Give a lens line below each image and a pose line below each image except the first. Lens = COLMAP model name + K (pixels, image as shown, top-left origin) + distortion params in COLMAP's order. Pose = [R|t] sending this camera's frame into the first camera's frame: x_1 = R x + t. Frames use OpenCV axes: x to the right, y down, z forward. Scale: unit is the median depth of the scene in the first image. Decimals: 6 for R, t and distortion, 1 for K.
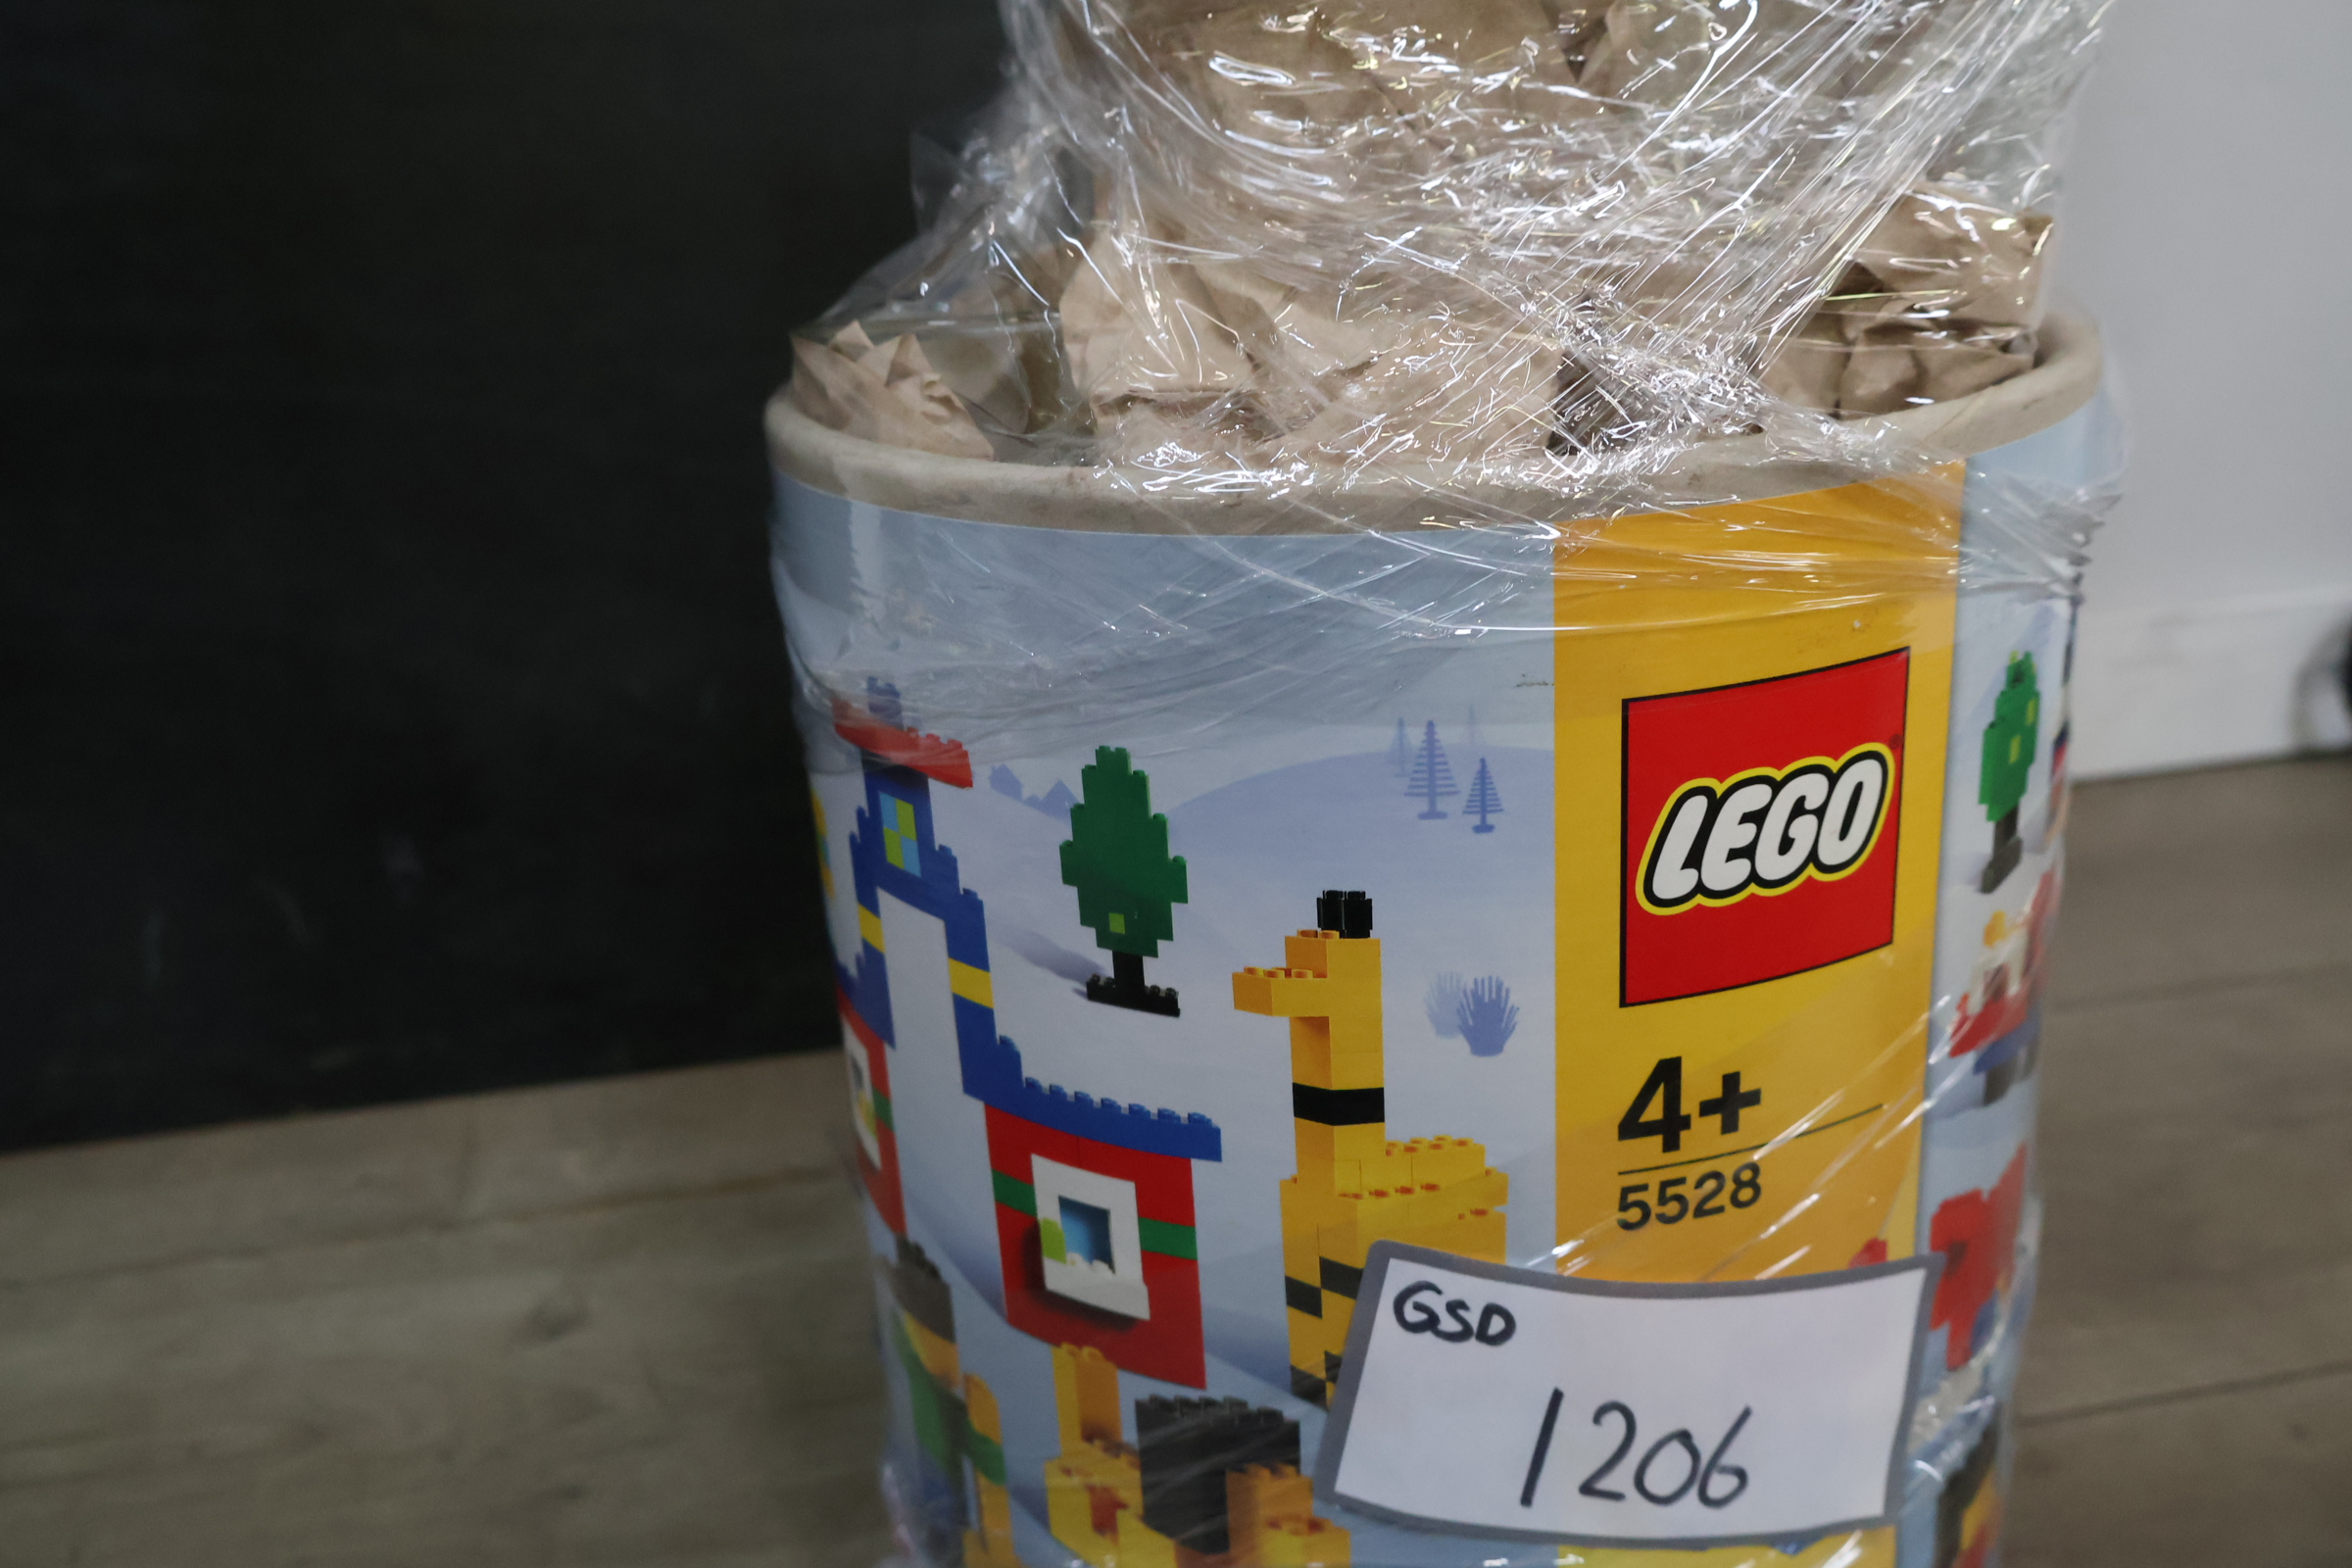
lens RADIAL K [[2064.2, 0, 1176.9], [0, 2064.2, 780.0], [0, 0, 1]] dist [0.012900, -0.021541]
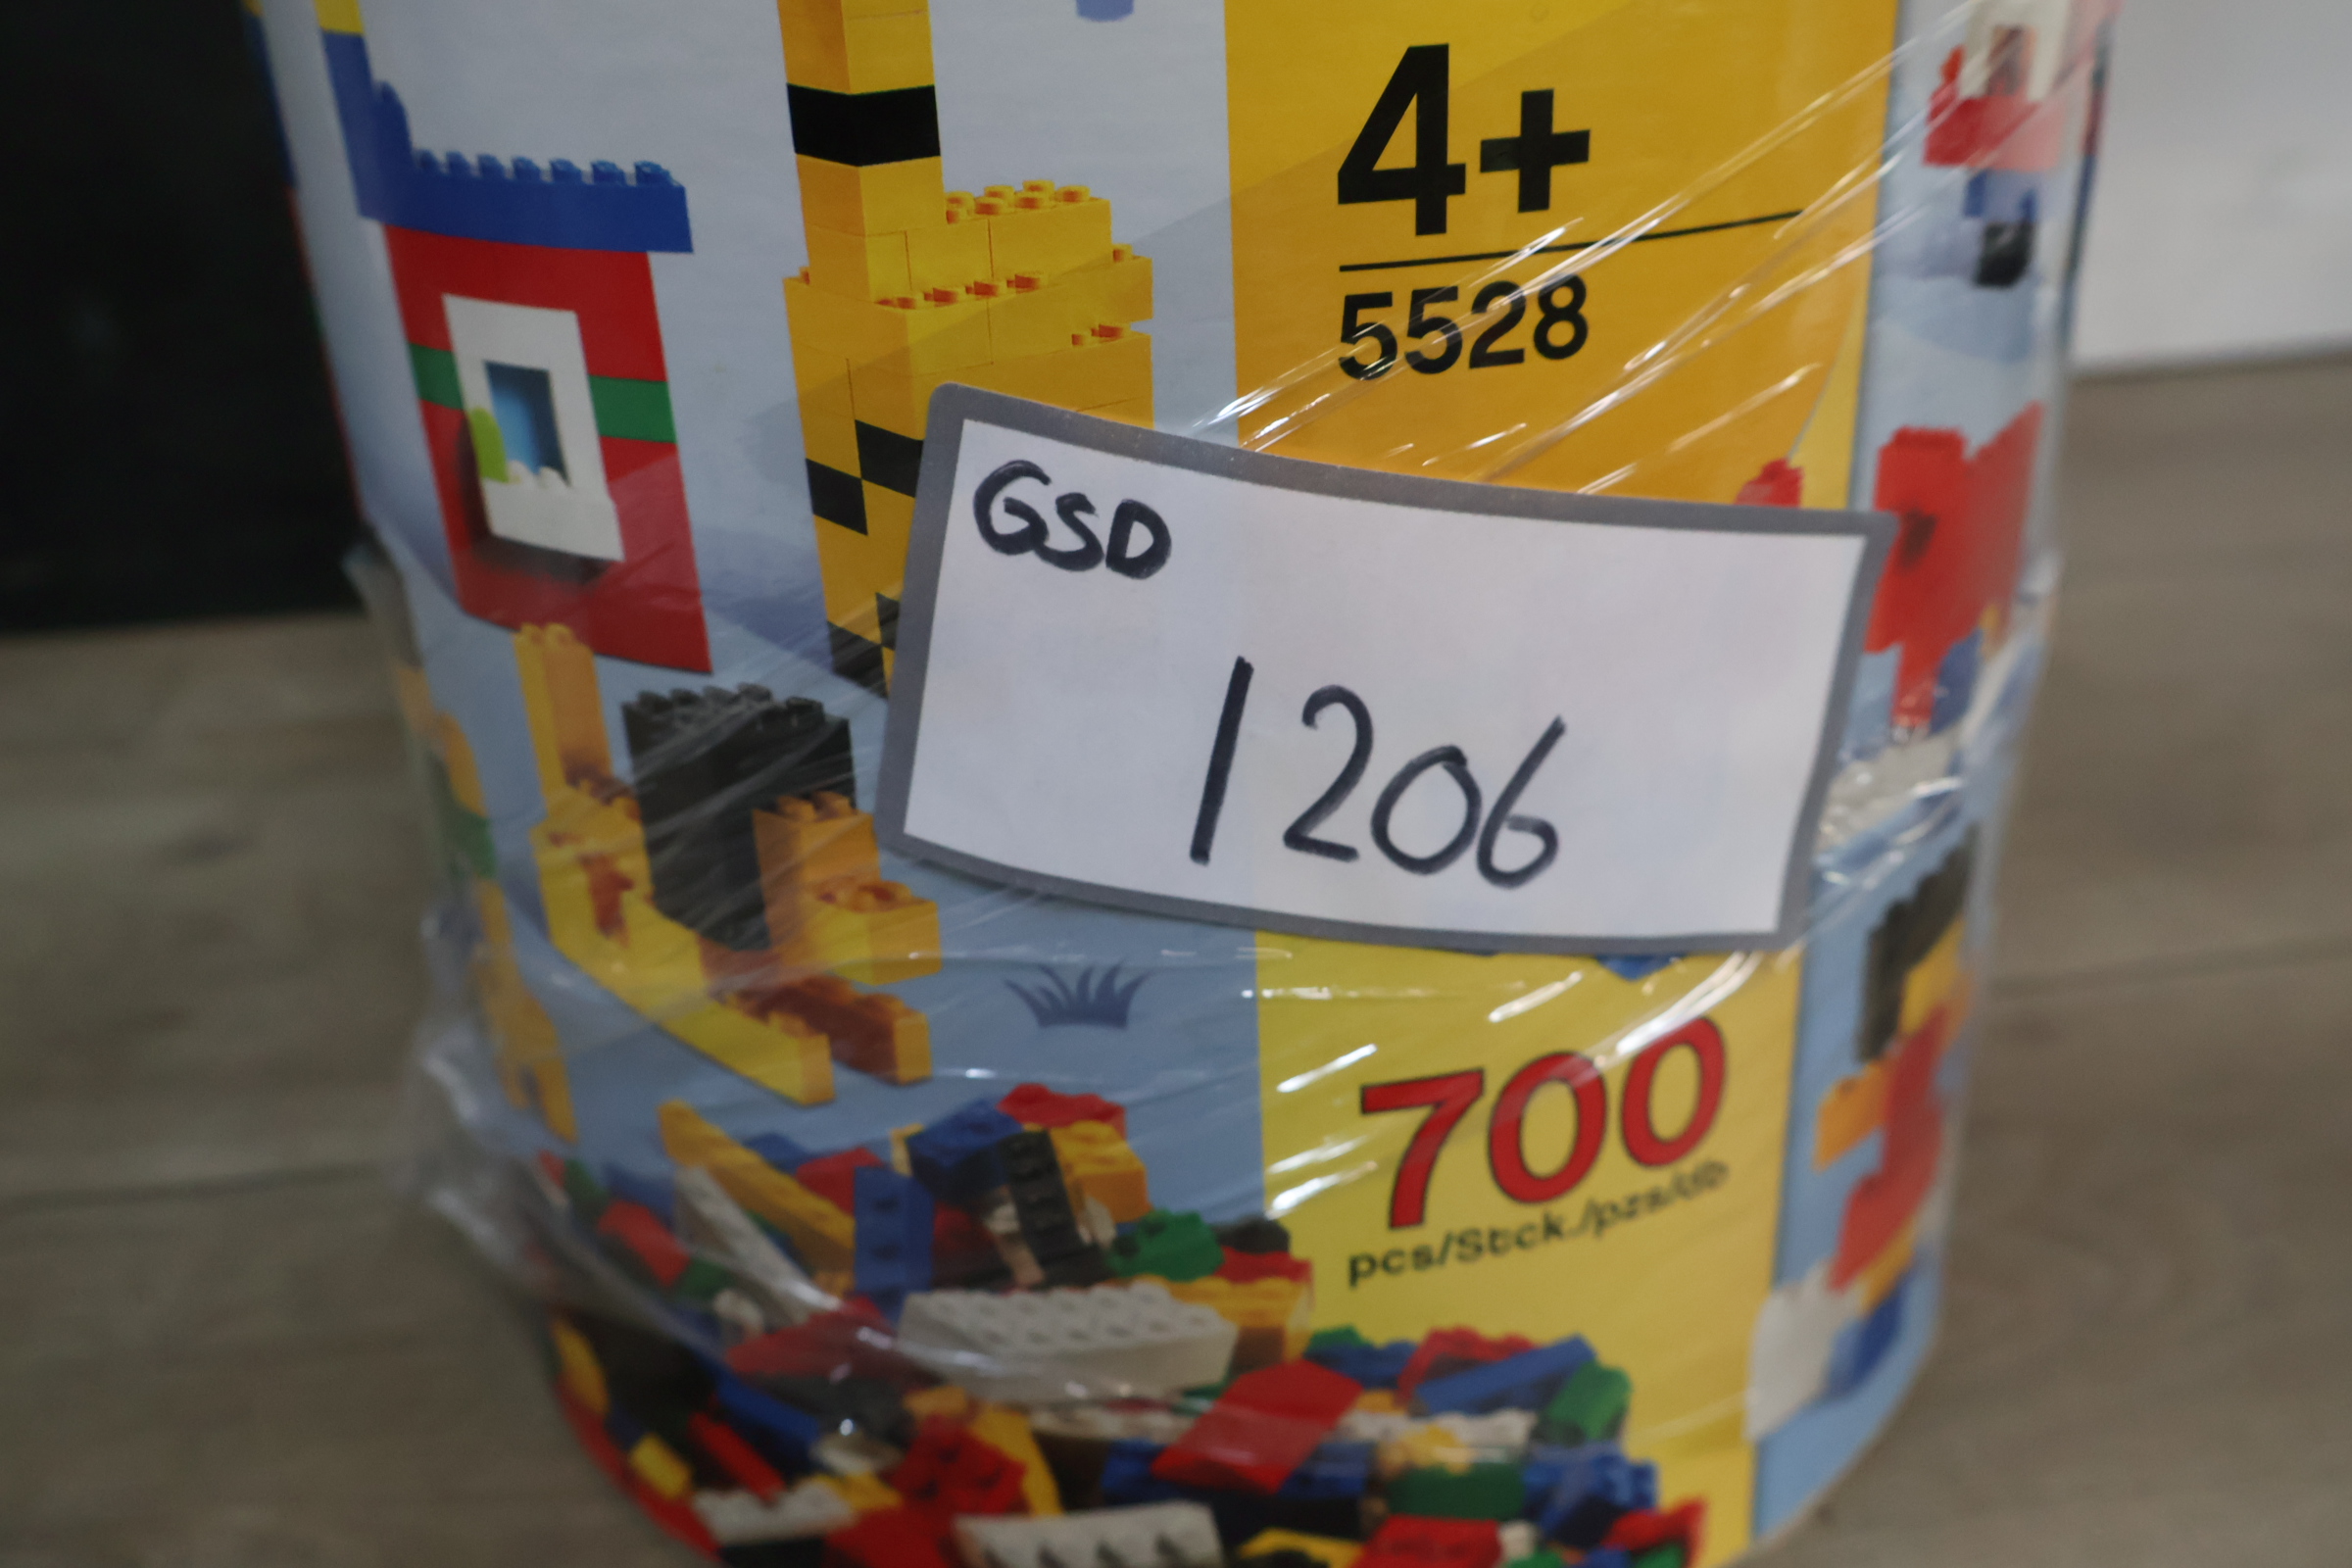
lens RADIAL K [[2064.2, 0, 1174.0], [0, 2064.2, 789.1], [0, 0, 1]] dist [0.012900, -0.021541]
pose [[0.999133, 0.034840, -0.022780, 0.175358], [-0.032304, 0.994104, 0.103504, 0.264693], [0.026252, -0.102678, 0.994368, 0.374002]]
